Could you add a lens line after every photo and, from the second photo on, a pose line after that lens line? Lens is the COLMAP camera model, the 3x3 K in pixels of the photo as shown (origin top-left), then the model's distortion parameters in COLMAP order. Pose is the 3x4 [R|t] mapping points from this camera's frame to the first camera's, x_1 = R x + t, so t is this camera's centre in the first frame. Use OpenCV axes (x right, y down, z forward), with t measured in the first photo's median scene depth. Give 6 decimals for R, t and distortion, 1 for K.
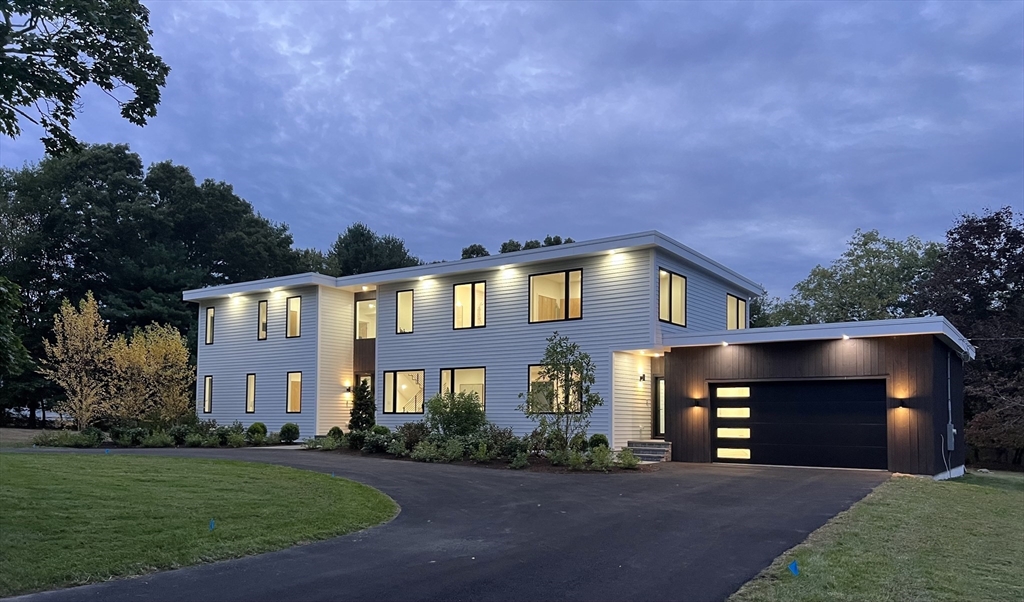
lens RADIAL K [[743.7, 0, 511.8], [0, 743.7, 367.1], [0, 0, 1]] dist [-0.000297, -0.000042]
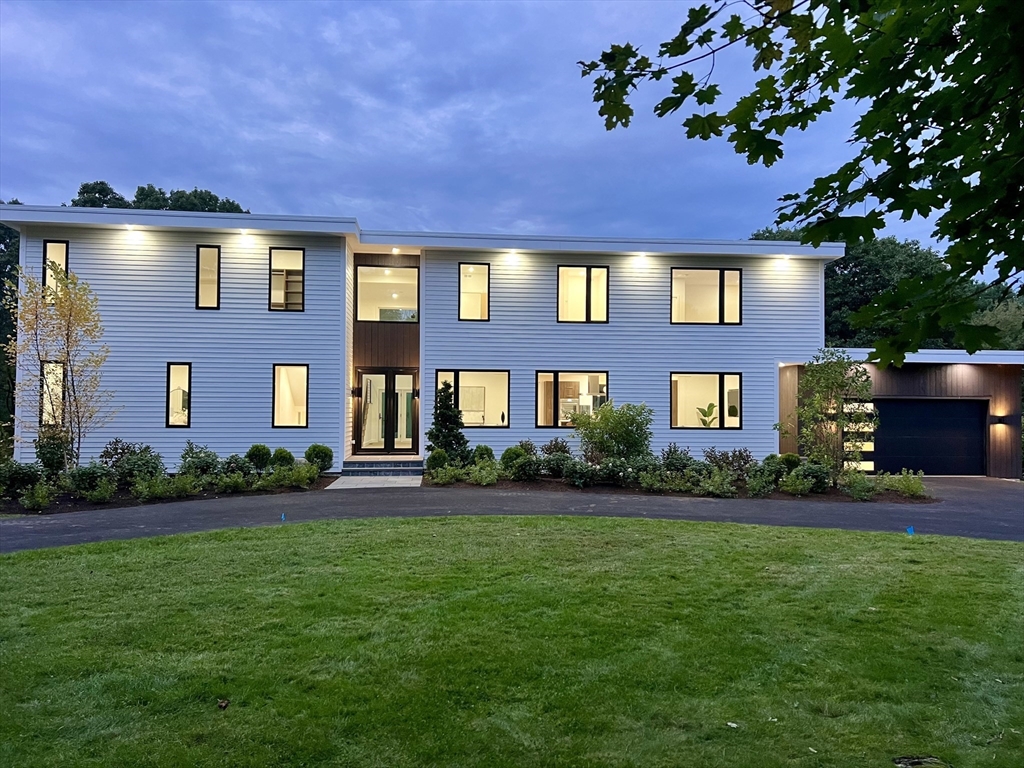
lens RADIAL K [[758.5, 0, 512.0], [0, 758.5, 384.0], [0, 0, 1]] dist [0.012480, 0.000479]
pose [[0.765295, 0.019683, 0.643379, -0.721463], [-0.045946, 0.998653, 0.024100, -0.002665], [-0.642038, -0.048004, 0.765168, 0.468599]]
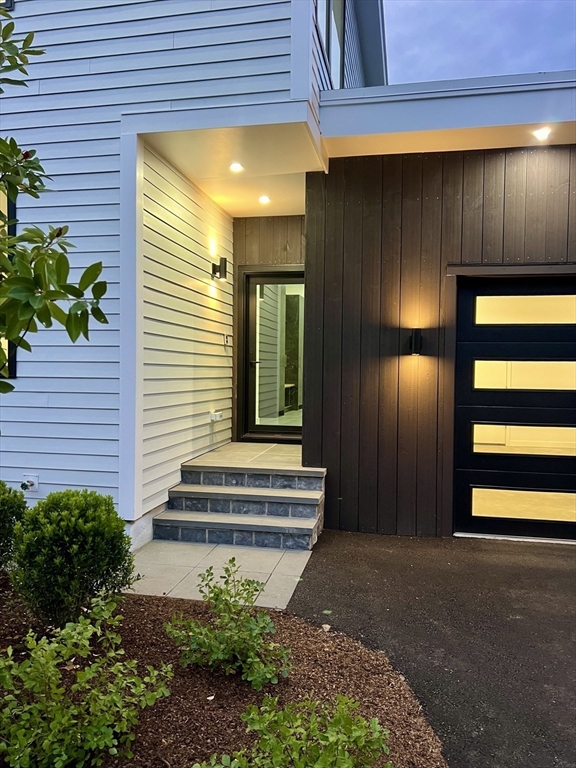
lens RADIAL K [[606.2, 0, 288.0], [0, 606.2, 384.0], [0, 0, 1]] dist [0.062666, -0.006765]
pose [[0.914723, -0.013161, 0.403866, 0.095897], [-0.027322, 0.995168, 0.094311, 0.041175], [-0.403156, -0.097303, 0.909944, 0.759707]]
